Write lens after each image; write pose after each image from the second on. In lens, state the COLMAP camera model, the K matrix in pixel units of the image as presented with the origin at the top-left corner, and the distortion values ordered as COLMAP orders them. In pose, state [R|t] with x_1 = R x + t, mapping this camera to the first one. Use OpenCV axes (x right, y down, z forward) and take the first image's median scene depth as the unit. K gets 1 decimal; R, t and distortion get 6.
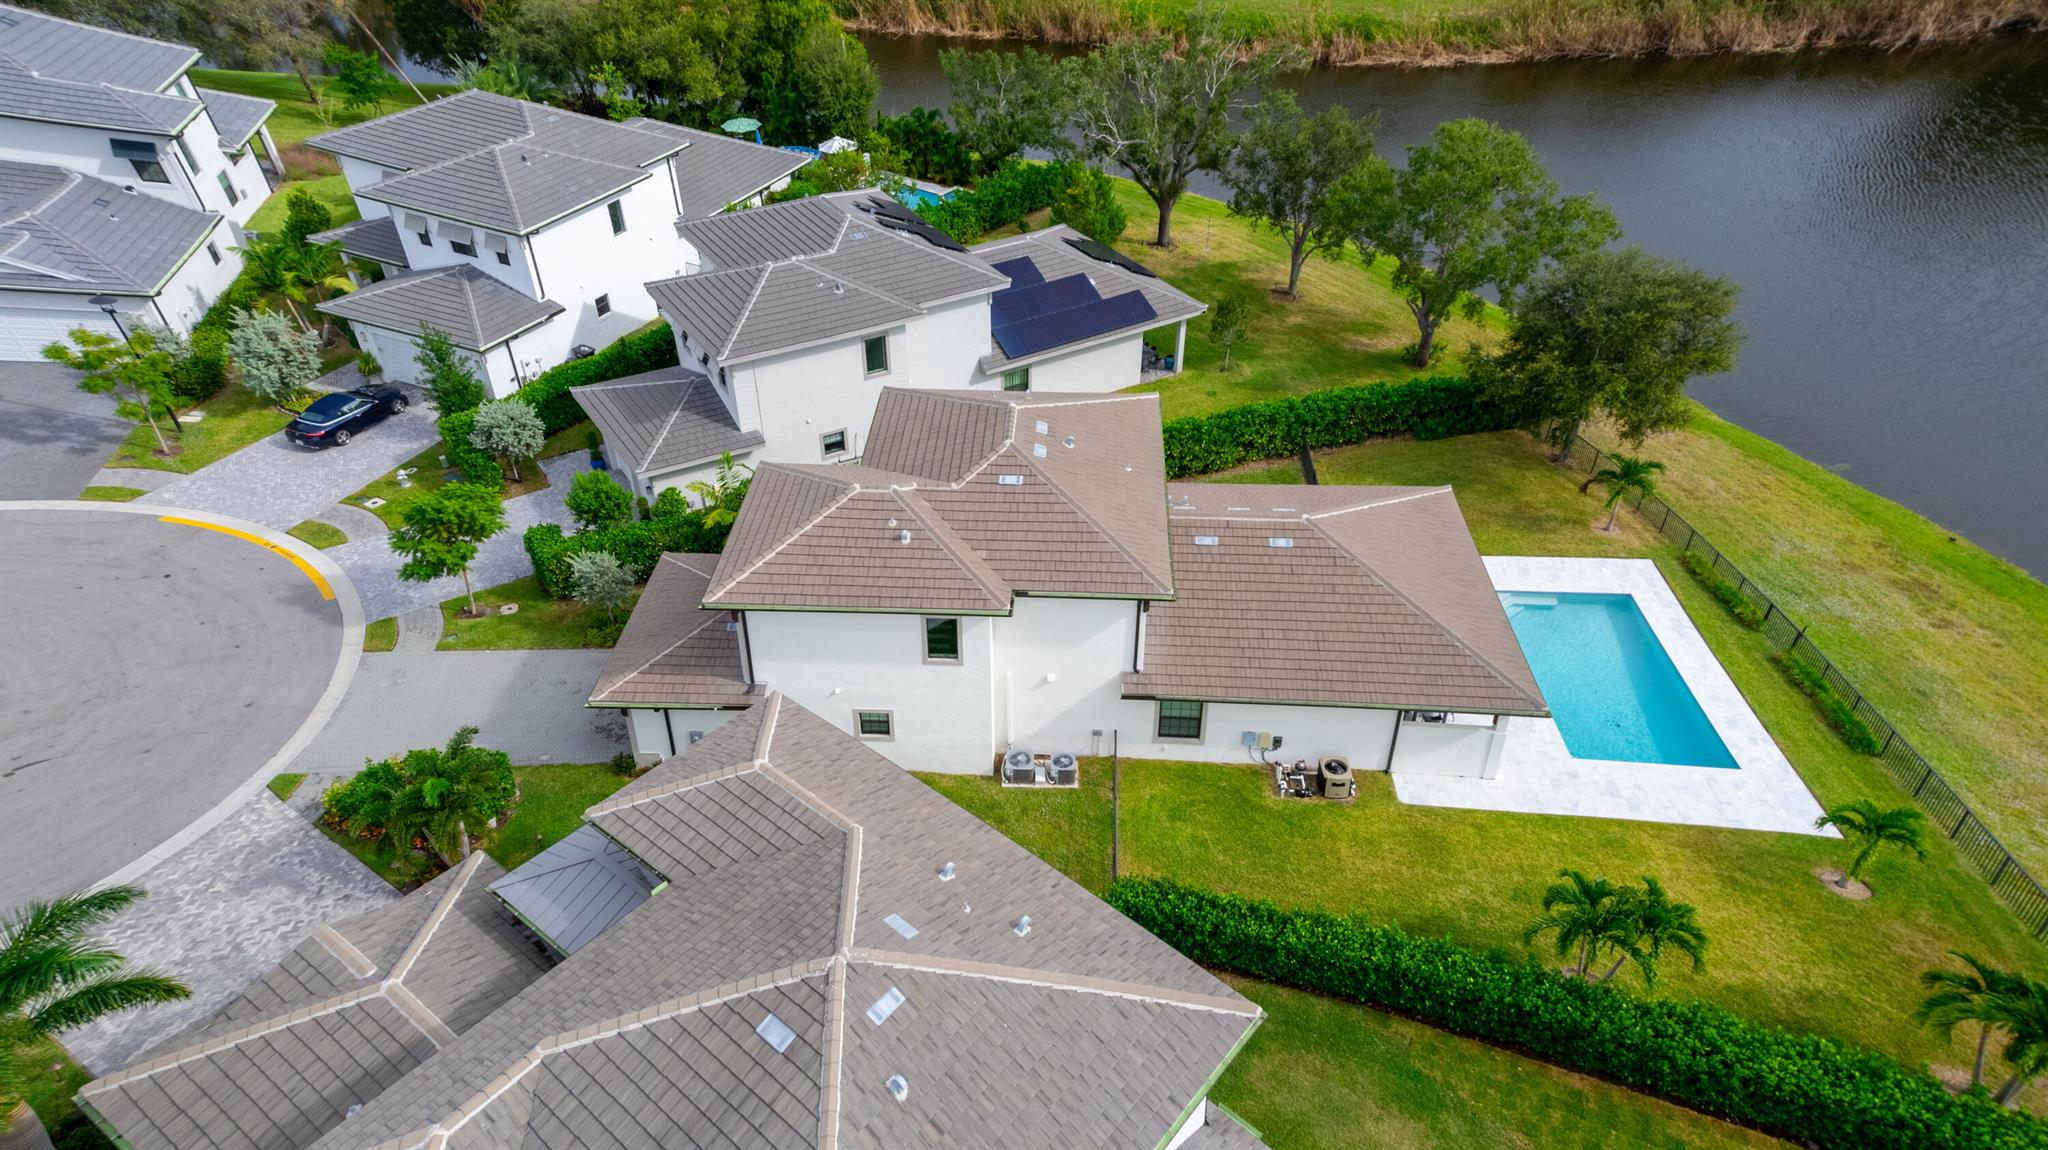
lens RADIAL K [[1312.0, 0, 1024.0], [0, 1312.0, 575.0], [0, 0, 1]] dist [0.259598, 0.360743]
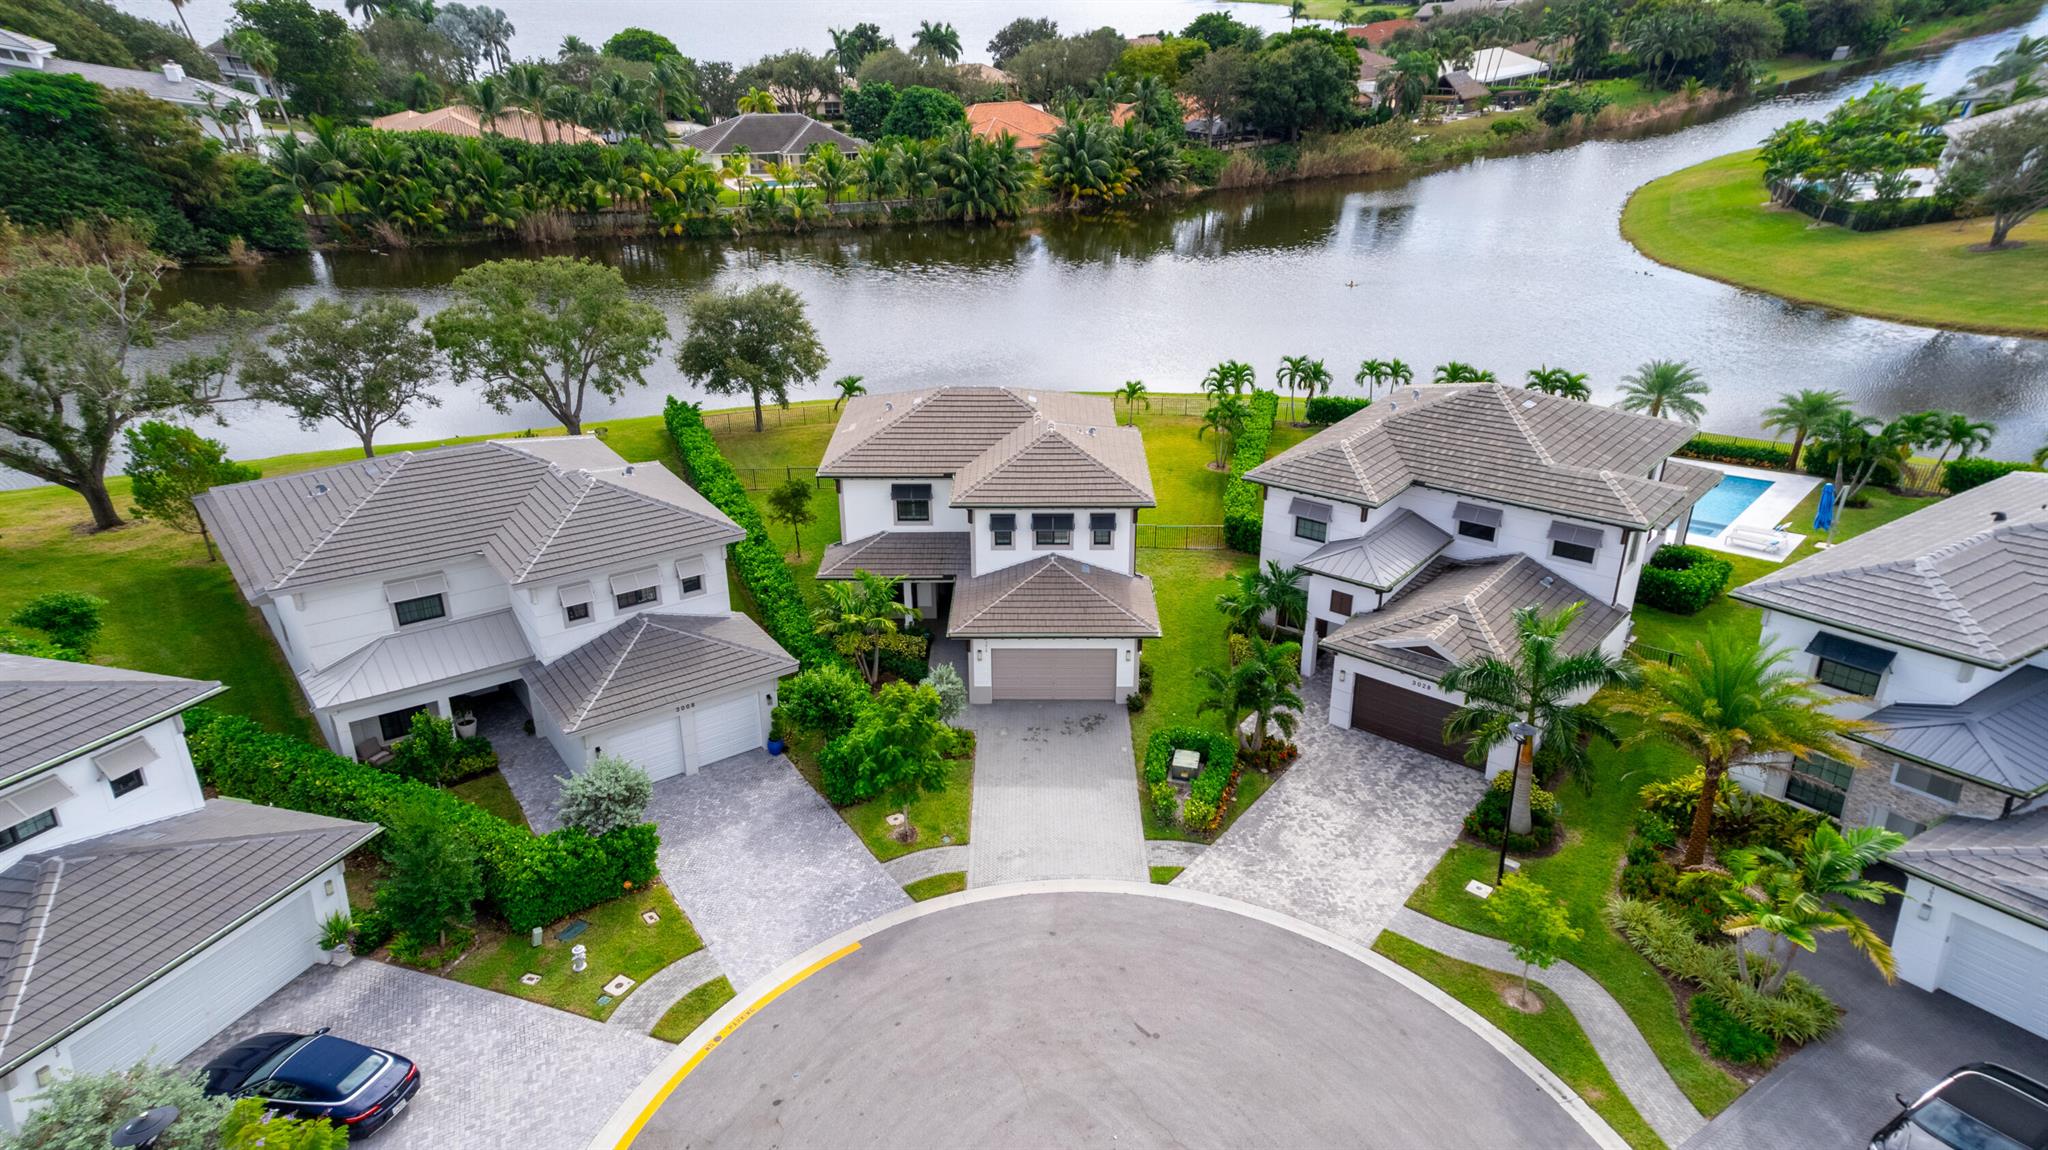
lens RADIAL K [[1312.0, 0, 1024.0], [0, 1312.0, 575.0], [0, 0, 1]] dist [0.259598, 0.360743]
pose [[-0.040259, -0.415864, 0.908535, -1.091751], [0.583679, 0.728217, 0.359191, -0.355092], [-0.810986, 0.544754, 0.213414, 0.635091]]
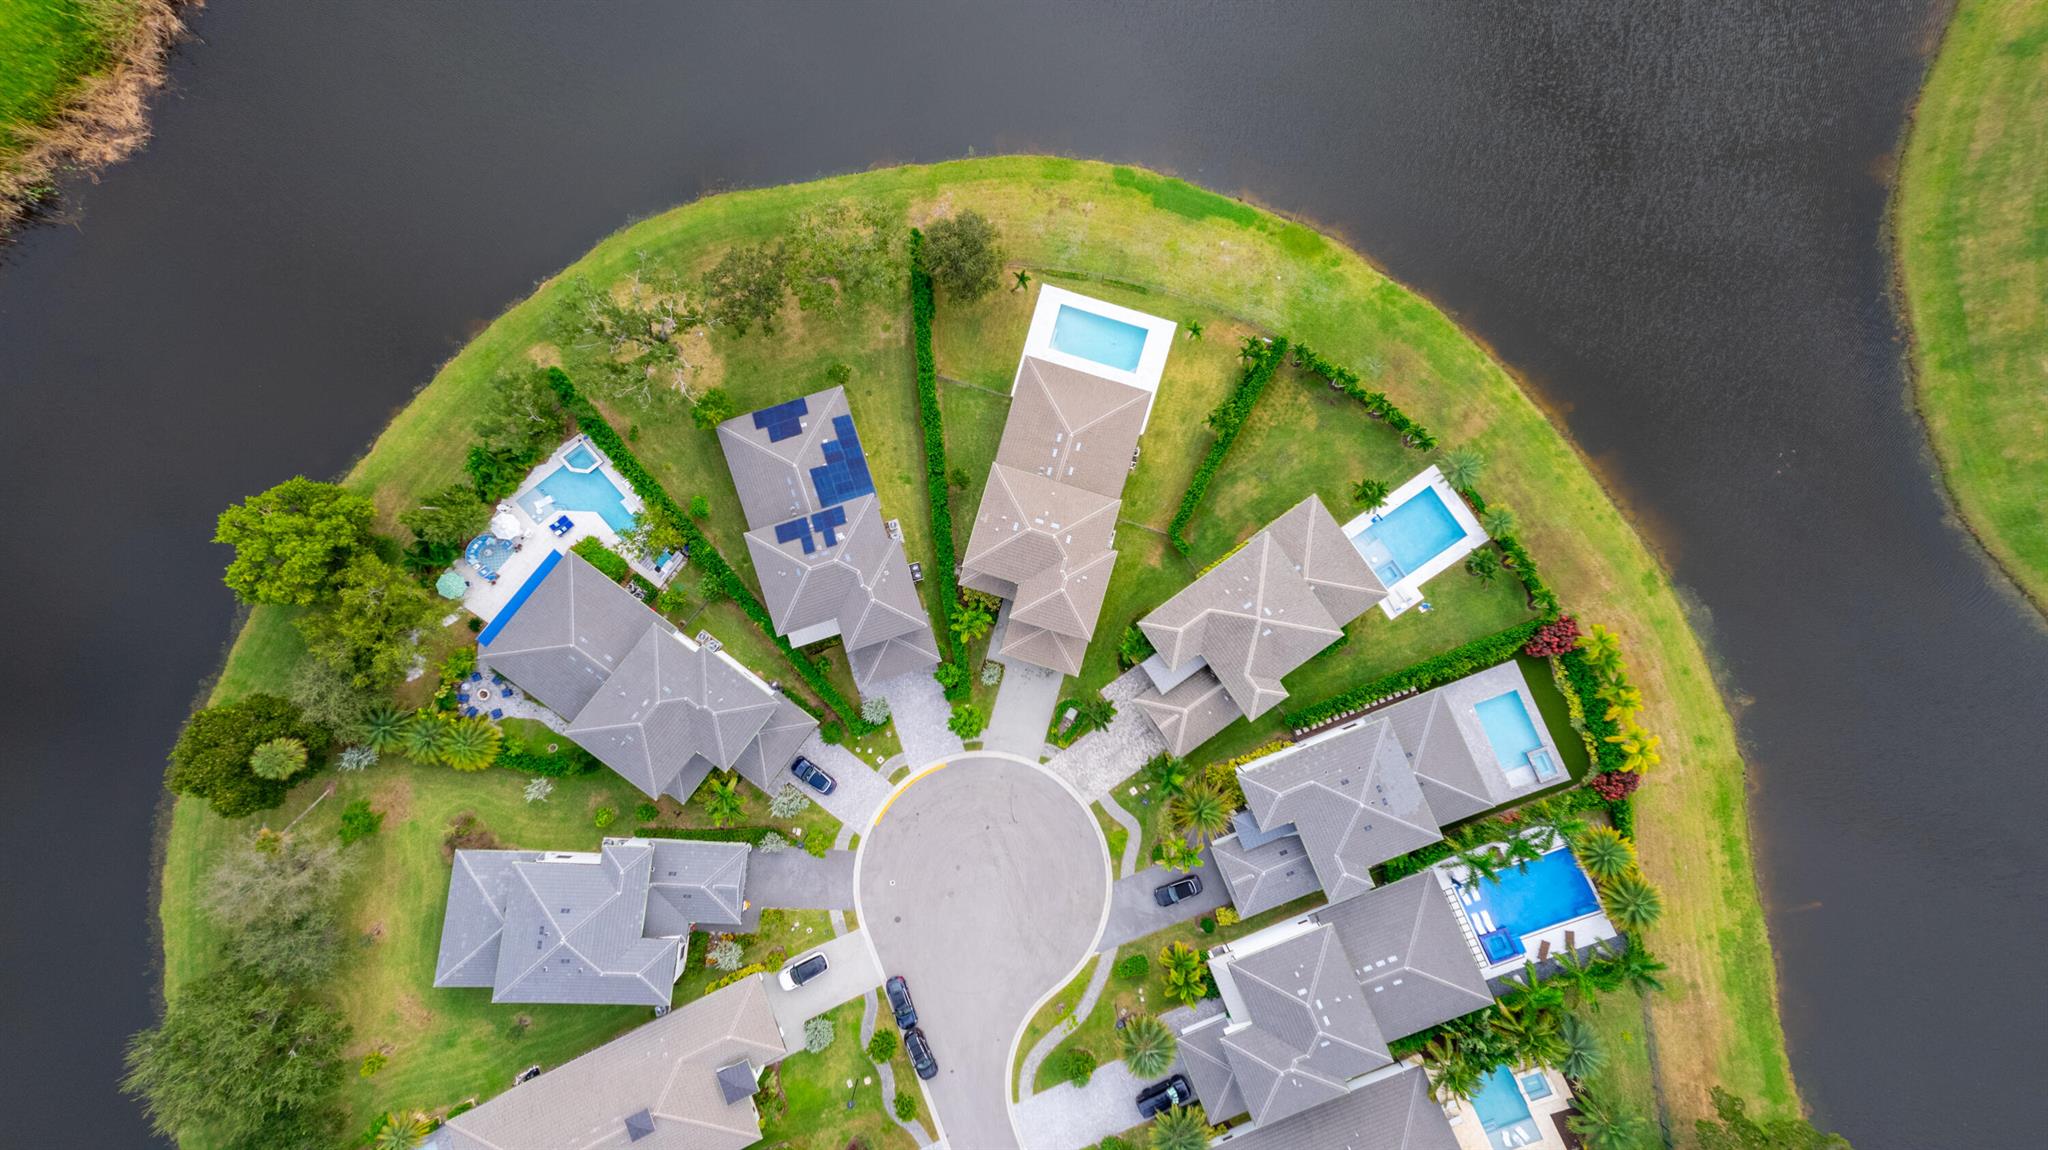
lens RADIAL K [[1312.0, 0, 1024.0], [0, 1312.0, 575.0], [0, 0, 1]] dist [0.259598, 0.360743]
pose [[0.238414, -0.970991, -0.018294, -0.045064], [0.562871, 0.122805, 0.817371, -2.018790], [-0.791413, -0.205170, 0.575821, -0.518247]]
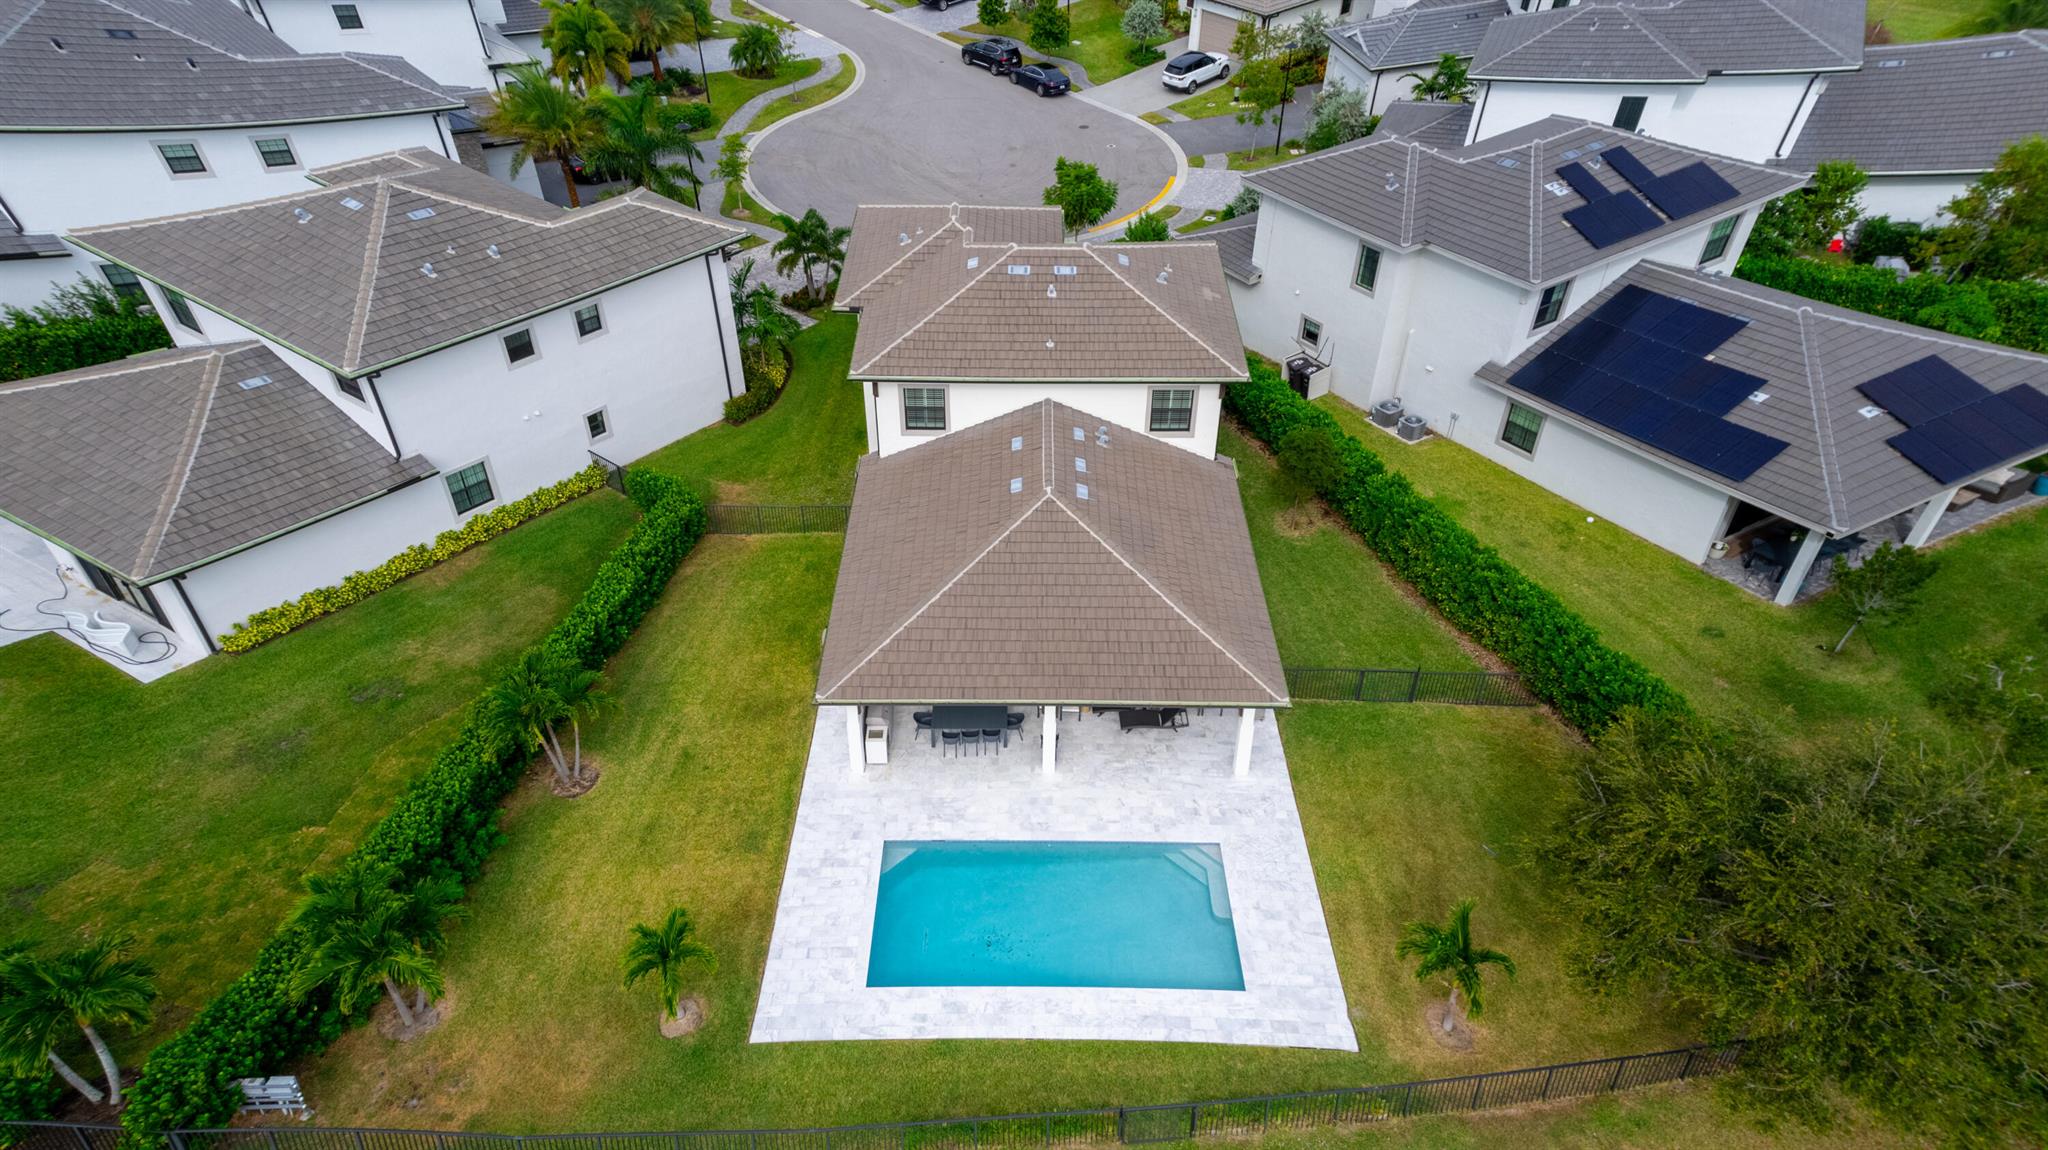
lens RADIAL K [[1312.0, 0, 1024.0], [0, 1312.0, 575.0], [0, 0, 1]] dist [0.259598, 0.360743]
pose [[0.043653, 0.599511, -0.799175, 0.804218], [-0.583797, 0.664456, 0.466561, -0.344587], [0.810725, 0.446190, 0.378998, 0.576767]]
